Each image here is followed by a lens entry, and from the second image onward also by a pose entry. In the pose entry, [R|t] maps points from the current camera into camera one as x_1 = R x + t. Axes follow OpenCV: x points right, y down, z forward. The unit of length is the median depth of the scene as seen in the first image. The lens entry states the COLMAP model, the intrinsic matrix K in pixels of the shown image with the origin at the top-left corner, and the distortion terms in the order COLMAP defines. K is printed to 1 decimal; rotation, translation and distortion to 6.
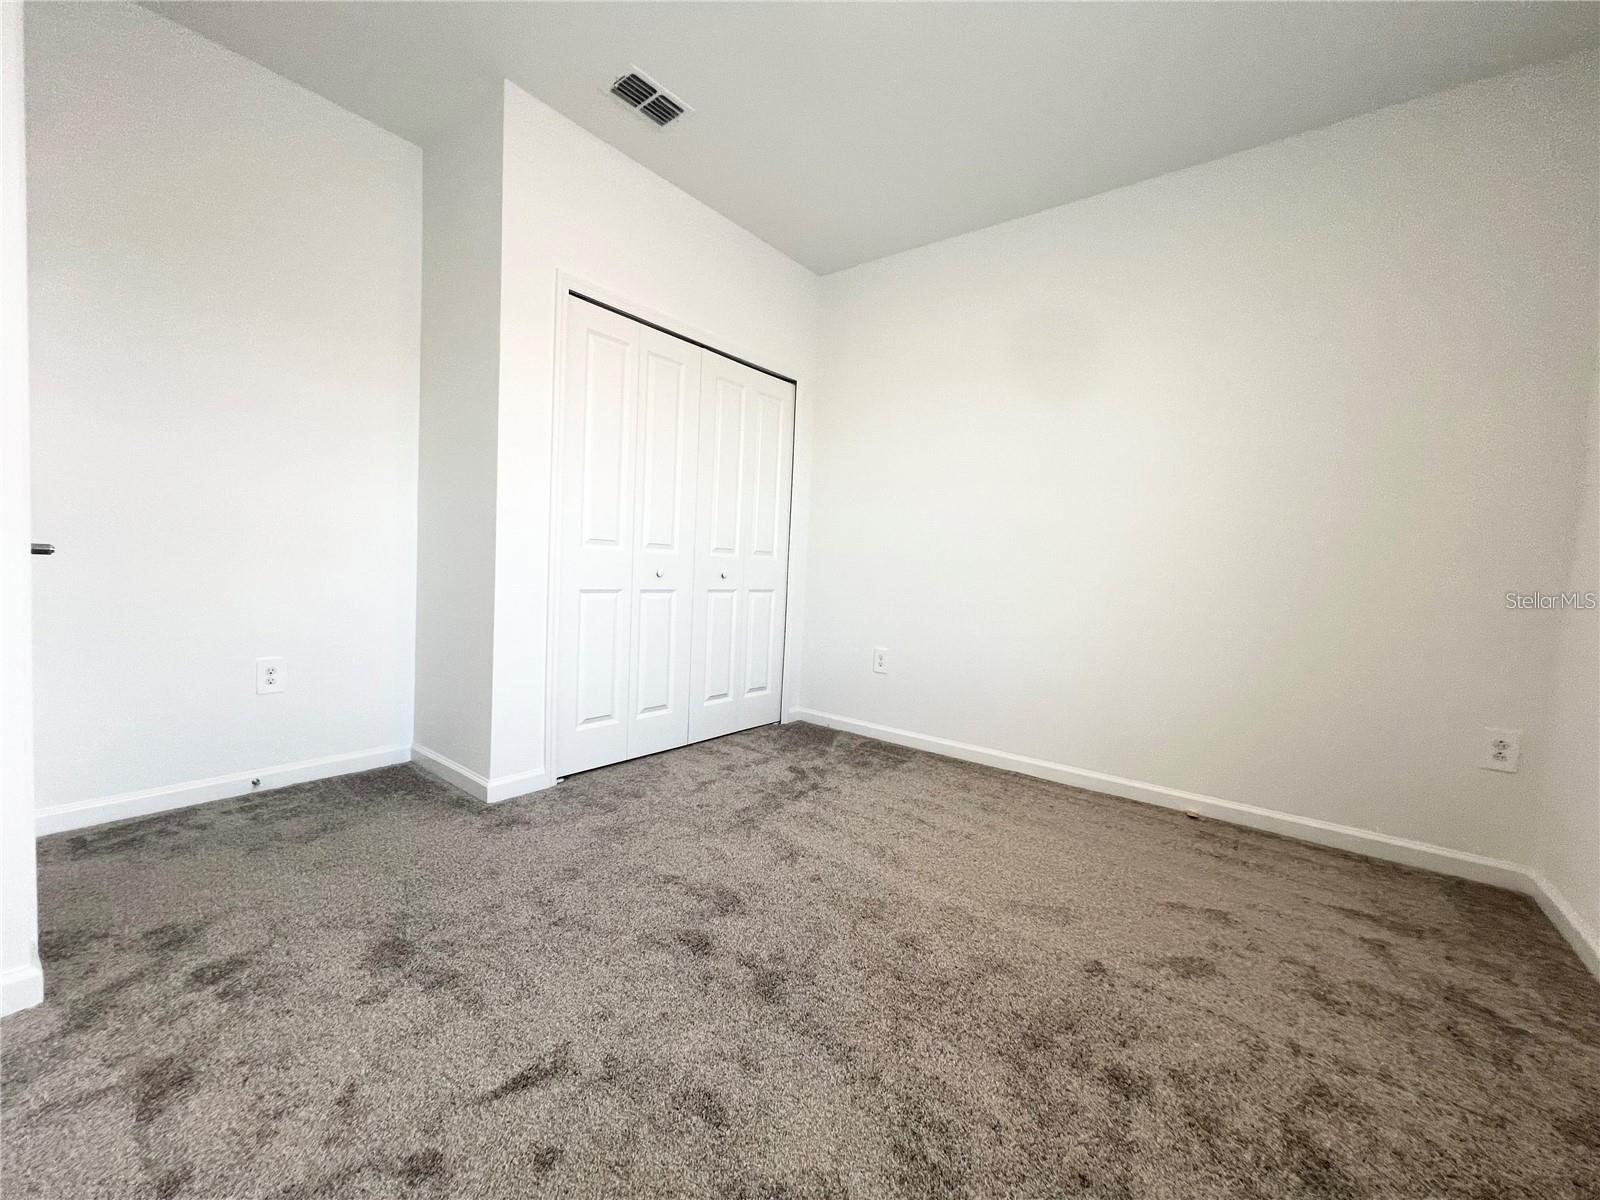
lens RADIAL K [[639.5, 0, 798.3], [0, 639.5, 595.0], [0, 0, 1]] dist [-0.000862, 0.000182]
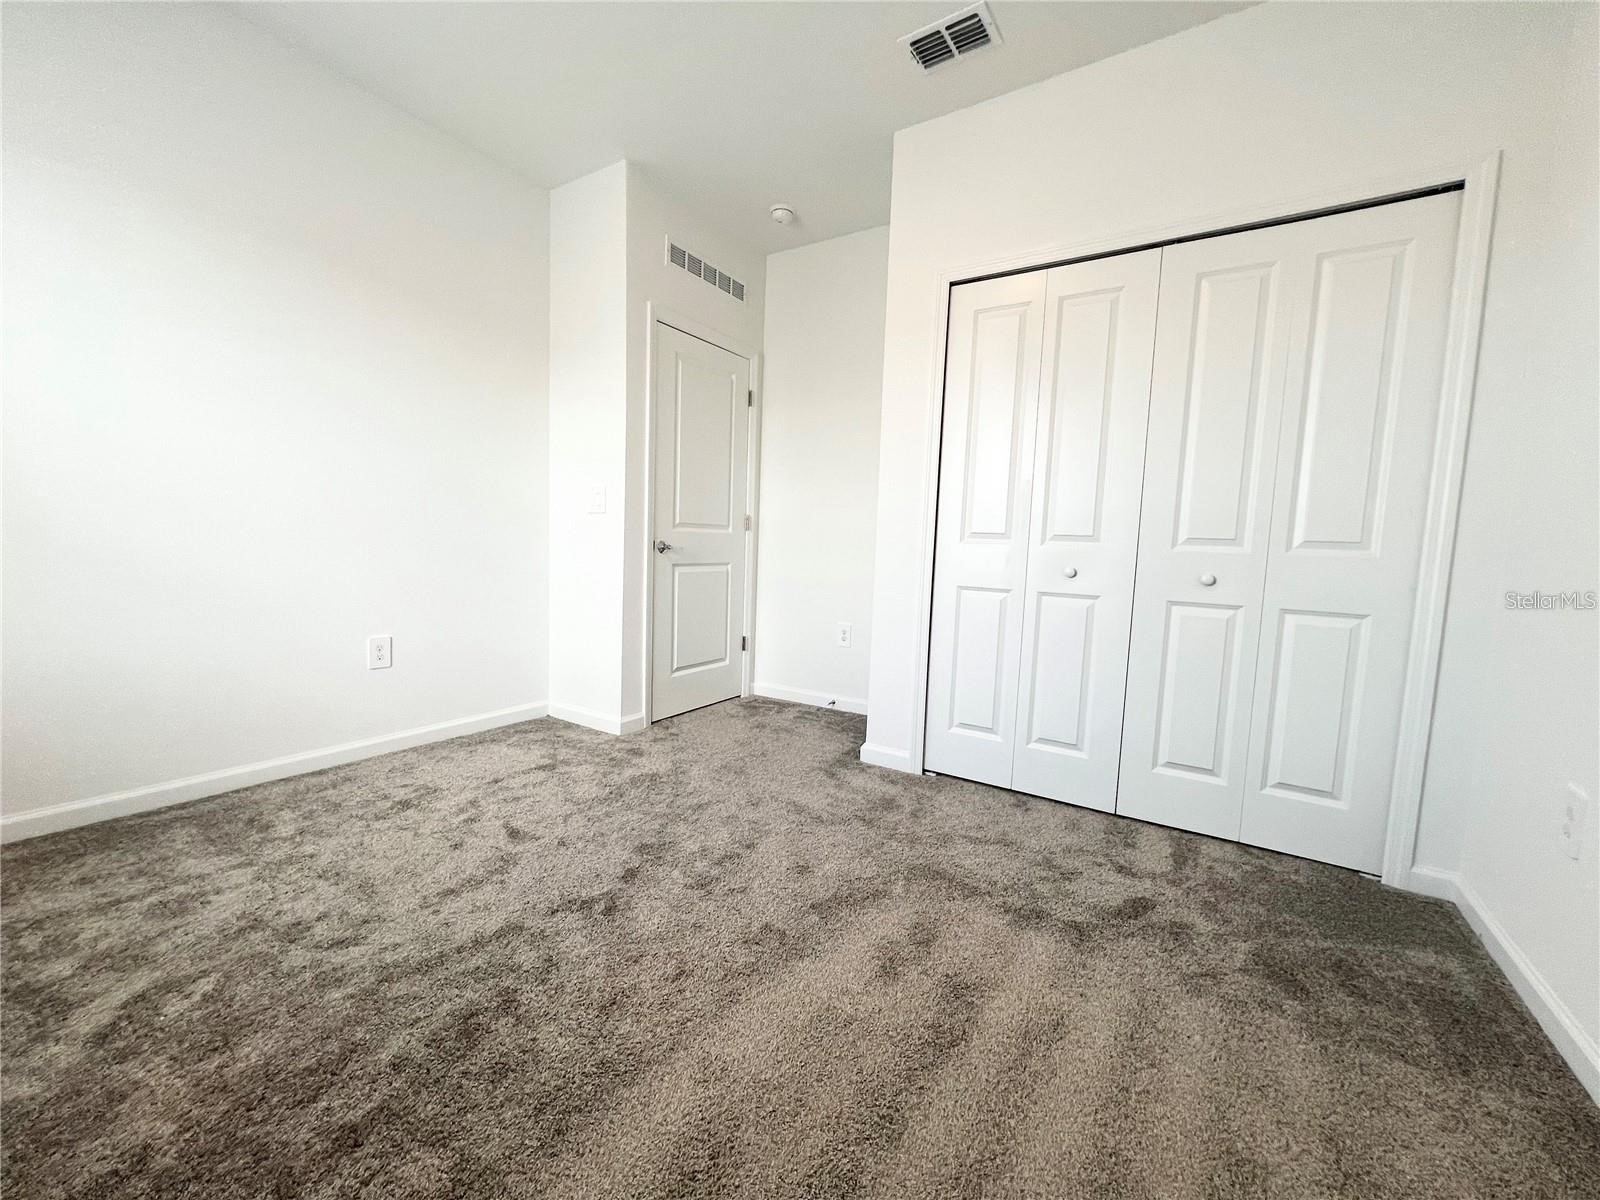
lens RADIAL K [[639.5, 0, 798.3], [0, 639.5, 595.0], [0, 0, 1]] dist [-0.000862, 0.000182]
pose [[0.095198, 0.039158, -0.994688, 0.558326], [-0.079682, 0.996319, 0.031596, -0.005444], [0.992264, 0.076251, 0.097968, 0.628942]]
